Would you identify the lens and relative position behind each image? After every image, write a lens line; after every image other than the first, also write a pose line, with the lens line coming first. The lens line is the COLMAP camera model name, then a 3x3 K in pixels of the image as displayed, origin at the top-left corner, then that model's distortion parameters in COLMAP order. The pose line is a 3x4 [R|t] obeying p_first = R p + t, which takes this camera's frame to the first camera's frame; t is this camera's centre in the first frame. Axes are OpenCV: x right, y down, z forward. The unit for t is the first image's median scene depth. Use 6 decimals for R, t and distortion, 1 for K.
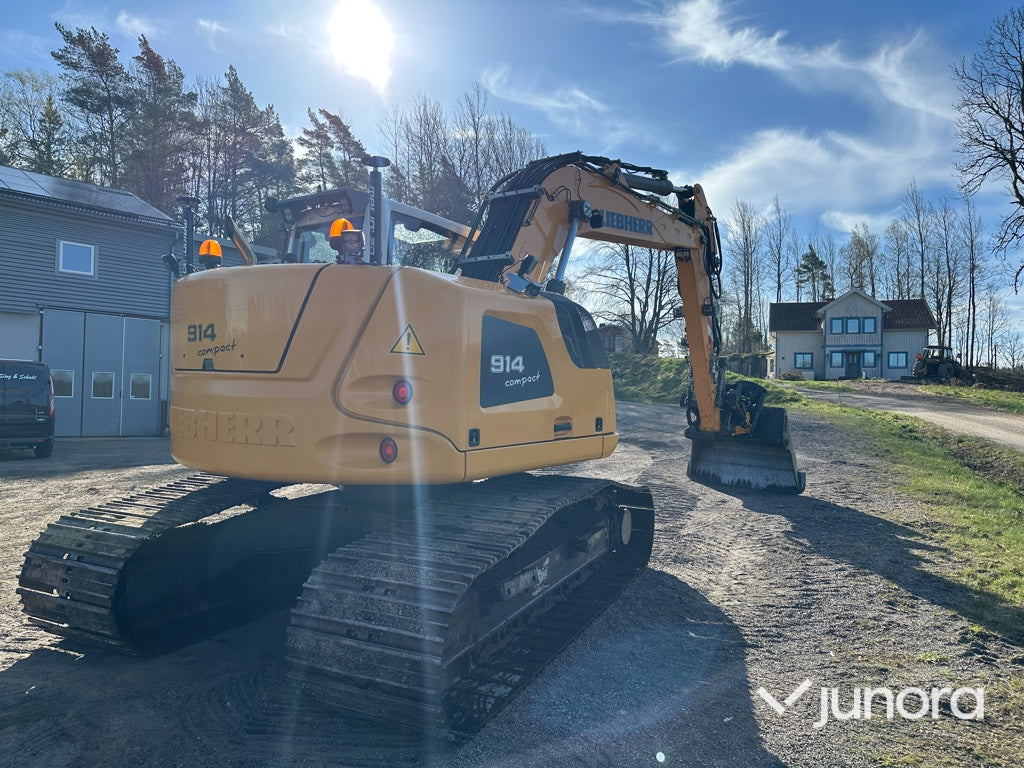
lens RADIAL K [[706.6, 0, 515.5], [0, 706.6, 388.4], [0, 0, 1]] dist [0.130929, -0.193763]
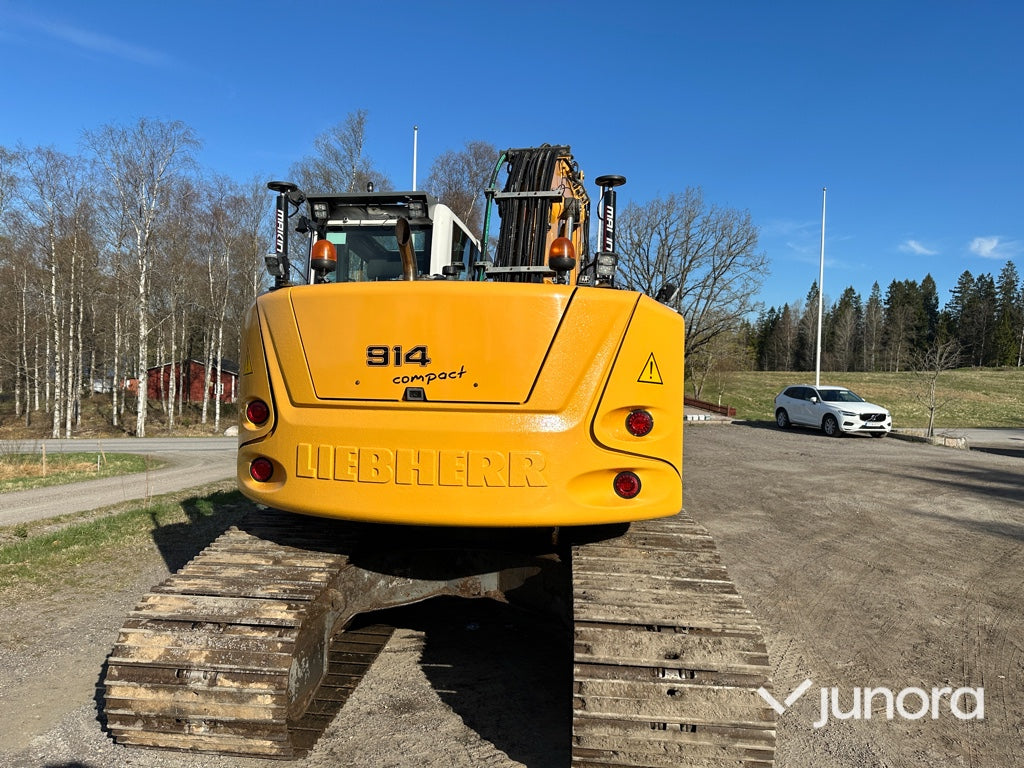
lens RADIAL K [[709.9, 0, 507.3], [0, 709.9, 380.0], [0, 0, 1]] dist [0.104157, -0.131696]
pose [[0.892958, 0.003441, 0.450128, -0.696614], [0.006312, 0.999777, -0.020165, -0.032089], [-0.450097, 0.020847, 0.892736, 0.206088]]
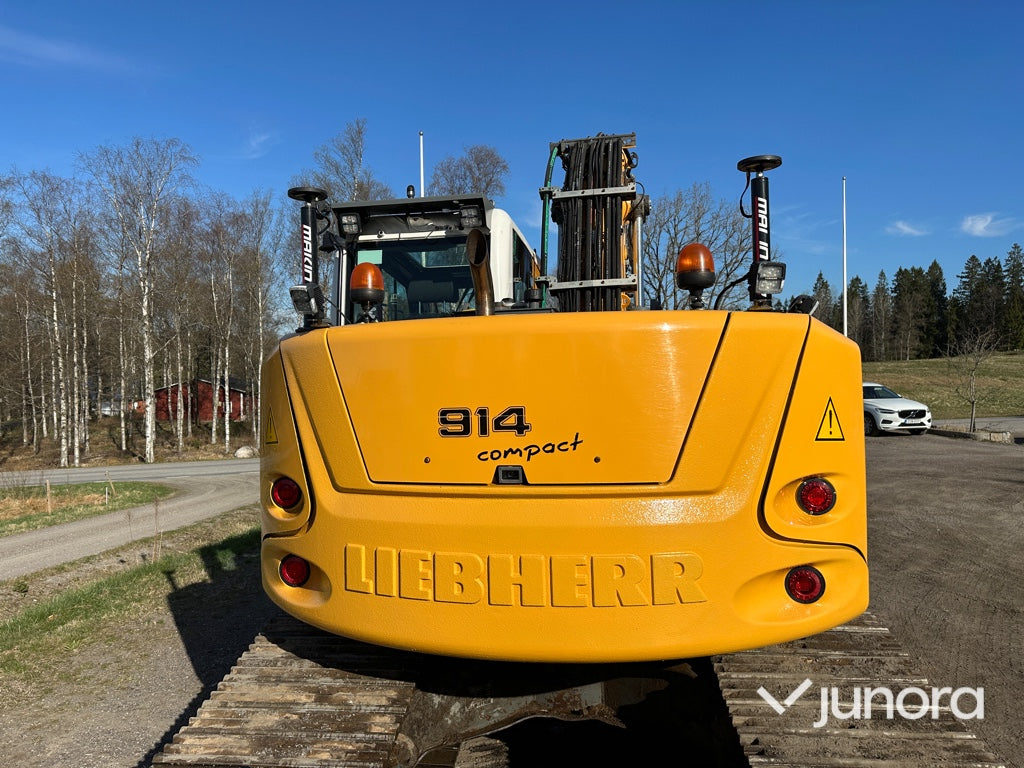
lens RADIAL K [[708.6, 0, 508.9], [0, 708.6, 382.4], [0, 0, 1]] dist [0.095934, -0.108697]
pose [[0.895045, -0.033753, 0.444697, -0.679075], [0.048971, 0.998540, -0.022776, -0.095701], [-0.443279, 0.042163, 0.895392, 0.464729]]
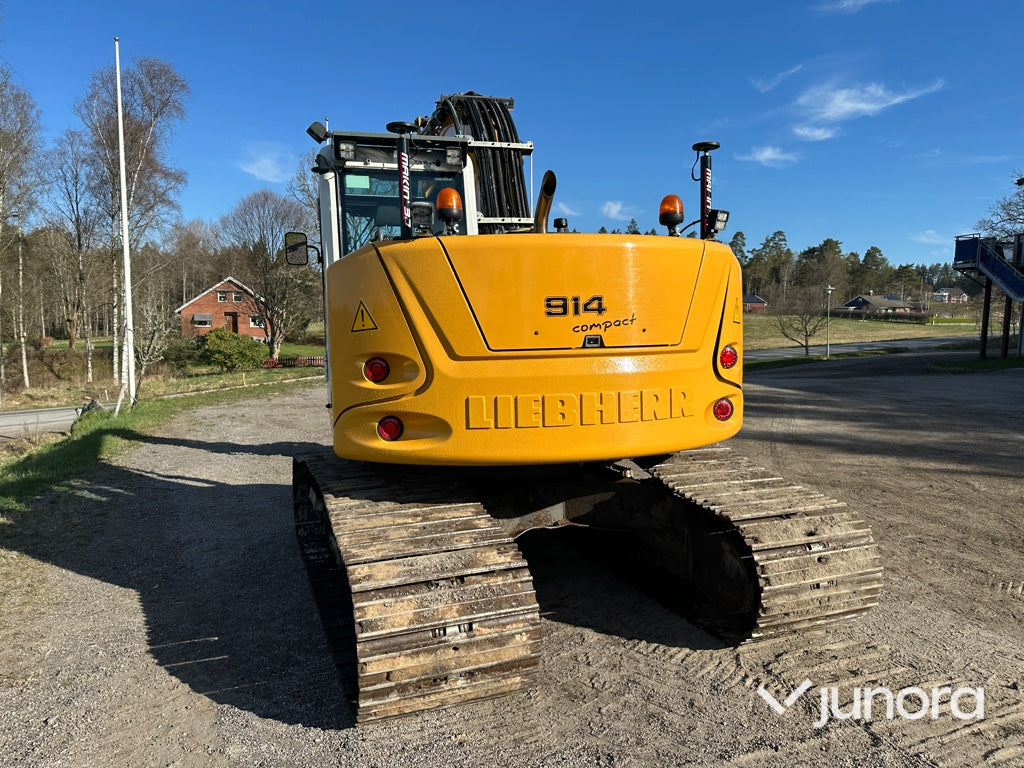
lens RADIAL K [[706.6, 0, 515.5], [0, 706.6, 388.4], [0, 0, 1]] dist [0.130929, -0.193763]
pose [[0.603376, -0.093186, 0.791994, -1.181398], [0.054444, 0.995645, 0.075670, -0.046577], [-0.795596, -0.002539, 0.605822, 0.533073]]
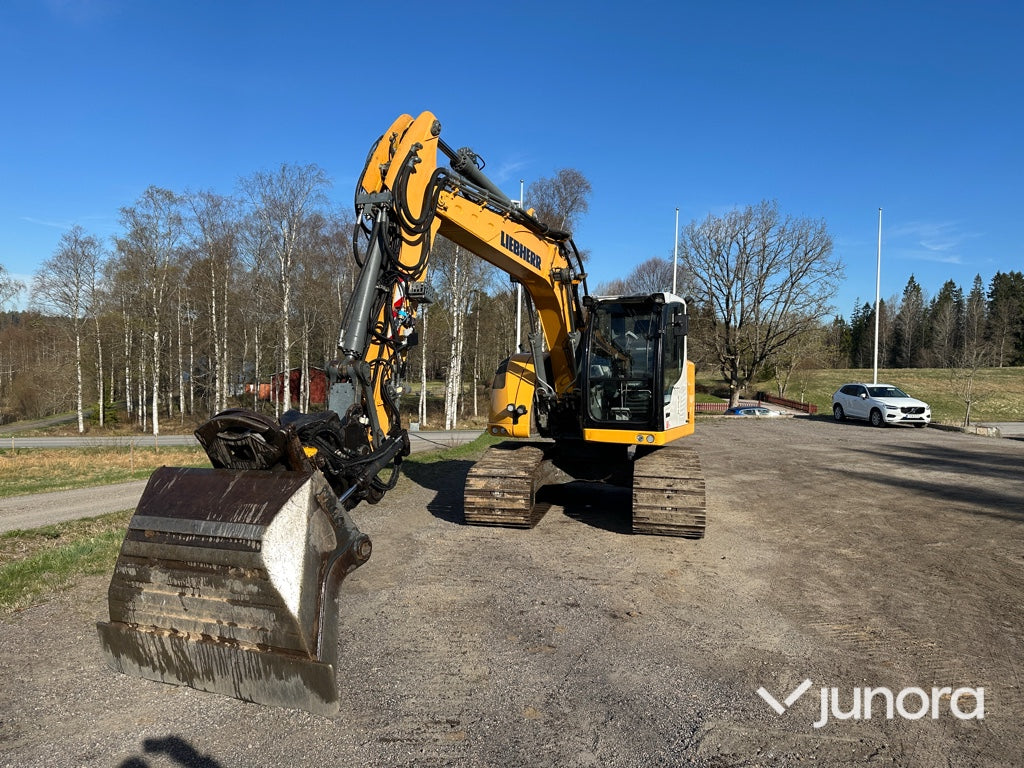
lens RADIAL K [[713.2, 0, 514.1], [0, 713.2, 389.7], [0, 0, 1]] dist [0.094799, -0.132969]
pose [[0.937320, -0.011742, 0.348271, -1.330979], [0.015827, 0.999835, -0.008885, -0.024177], [-0.348109, 0.013840, 0.937352, -0.963946]]
